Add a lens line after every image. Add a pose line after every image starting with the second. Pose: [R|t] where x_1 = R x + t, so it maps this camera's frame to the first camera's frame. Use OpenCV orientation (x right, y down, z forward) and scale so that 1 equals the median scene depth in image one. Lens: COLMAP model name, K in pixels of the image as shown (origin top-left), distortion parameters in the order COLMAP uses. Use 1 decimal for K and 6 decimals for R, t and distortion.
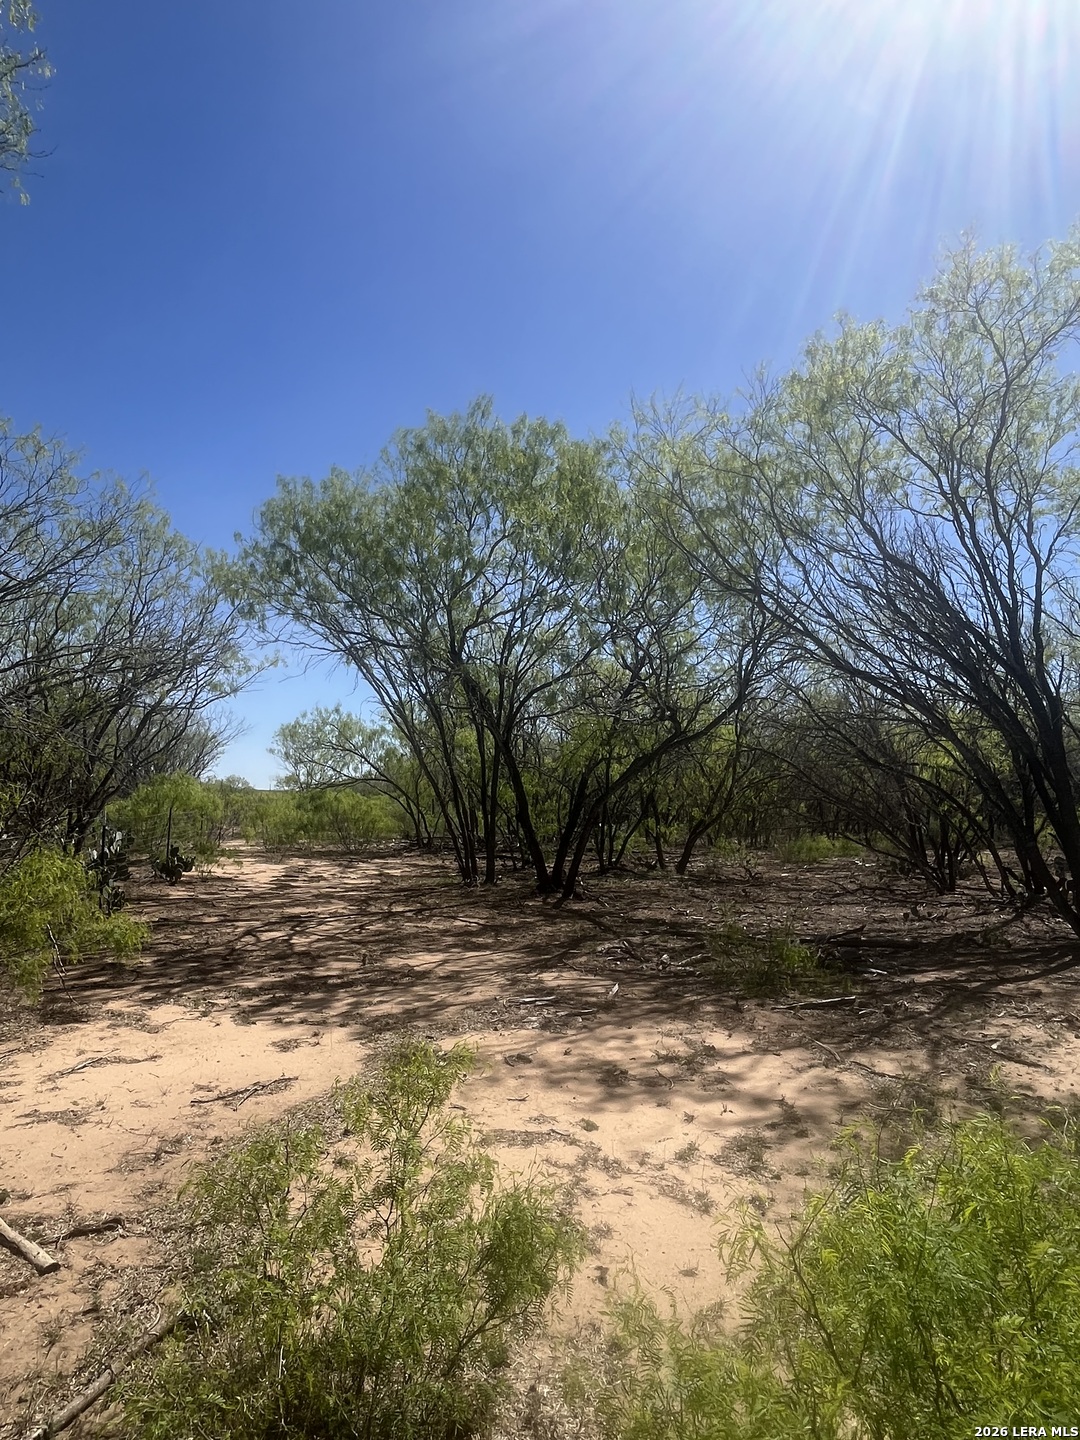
lens RADIAL K [[812.0, 0, 546.1], [0, 812.0, 719.6], [0, 0, 1]] dist [-0.004953, -0.000020]
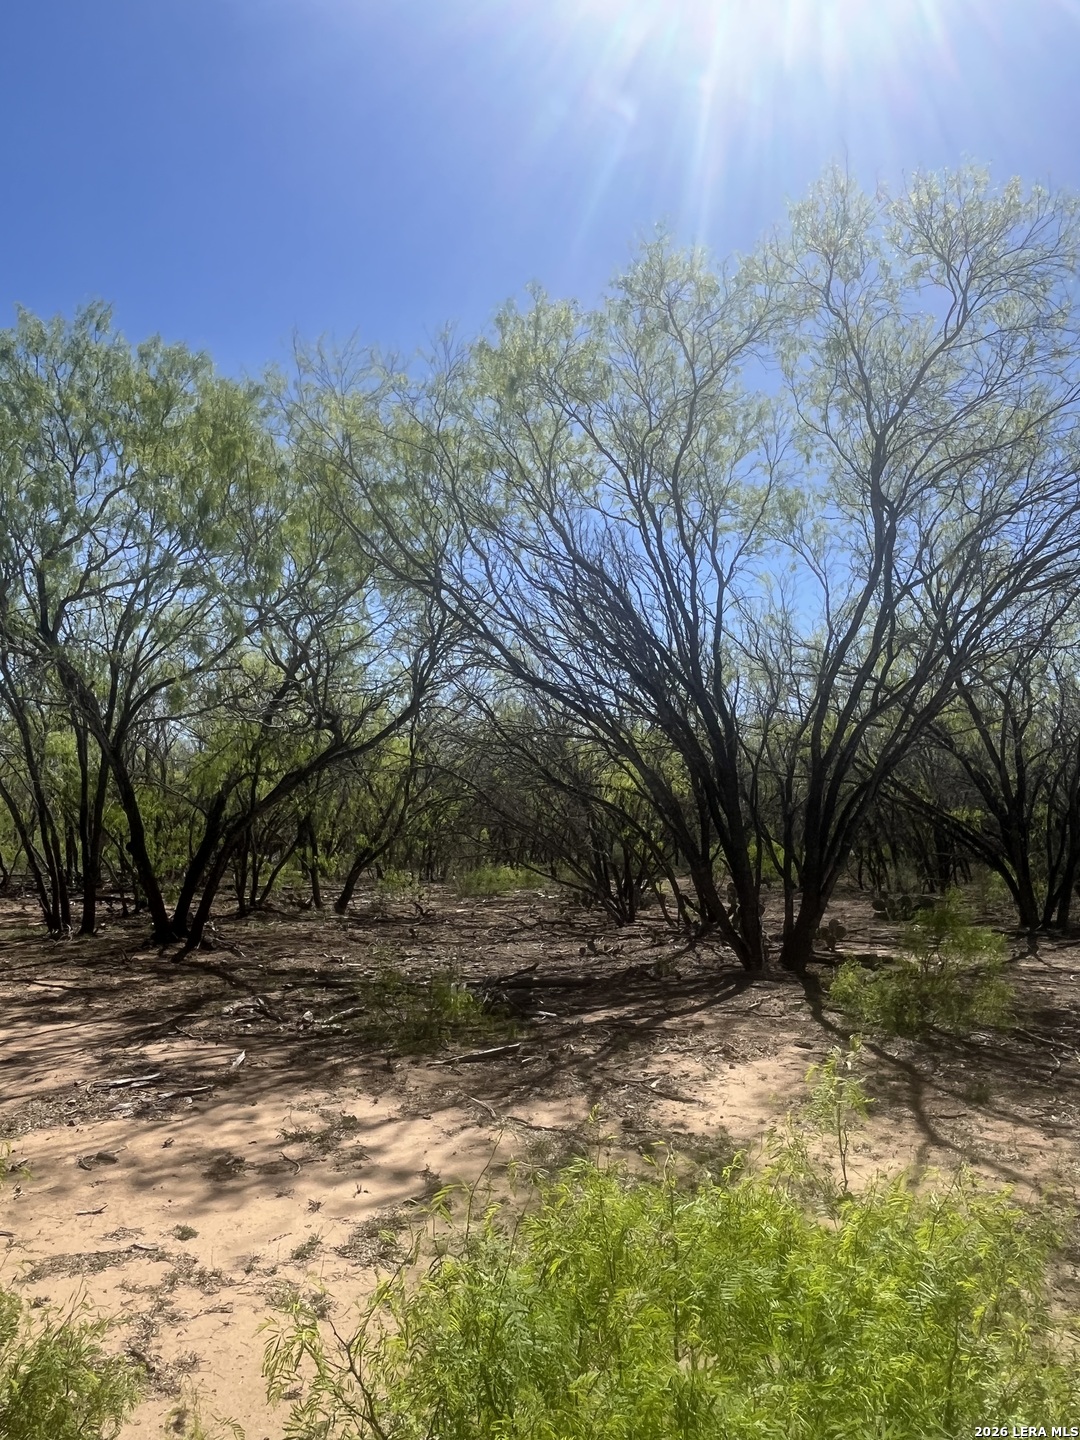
lens RADIAL K [[960.9, 0, 538.1], [0, 960.9, 720.9], [0, 0, 1]] dist [-0.001948, -0.002272]
pose [[0.936896, 0.036338, 0.347715, 0.010756], [-0.032969, 0.999335, -0.015602, 0.000569], [-0.348051, 0.003154, 0.937470, -0.001677]]
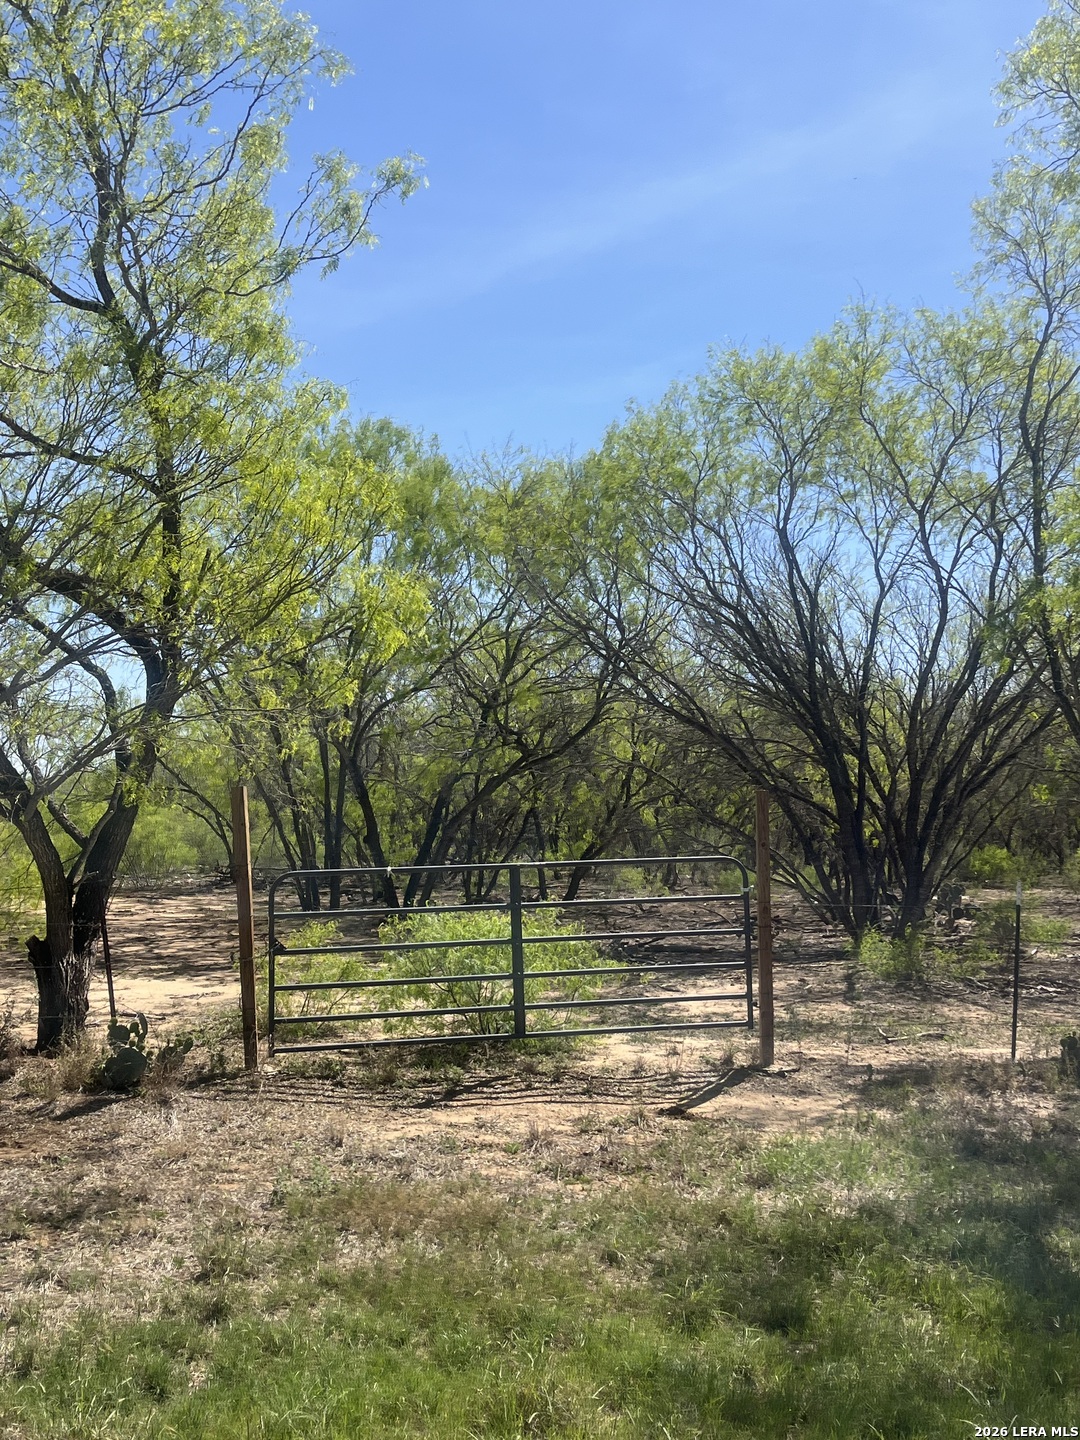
lens RADIAL K [[1558.0, 0, 538.0], [0, 1558.0, 719.9], [0, 0, 1]] dist [0.012250, 0.000000]
pose [[0.997987, 0.003748, 0.063302, 0.063420], [-0.006076, 0.999311, 0.036626, -0.103289], [-0.063121, -0.036937, 0.997322, -1.000673]]
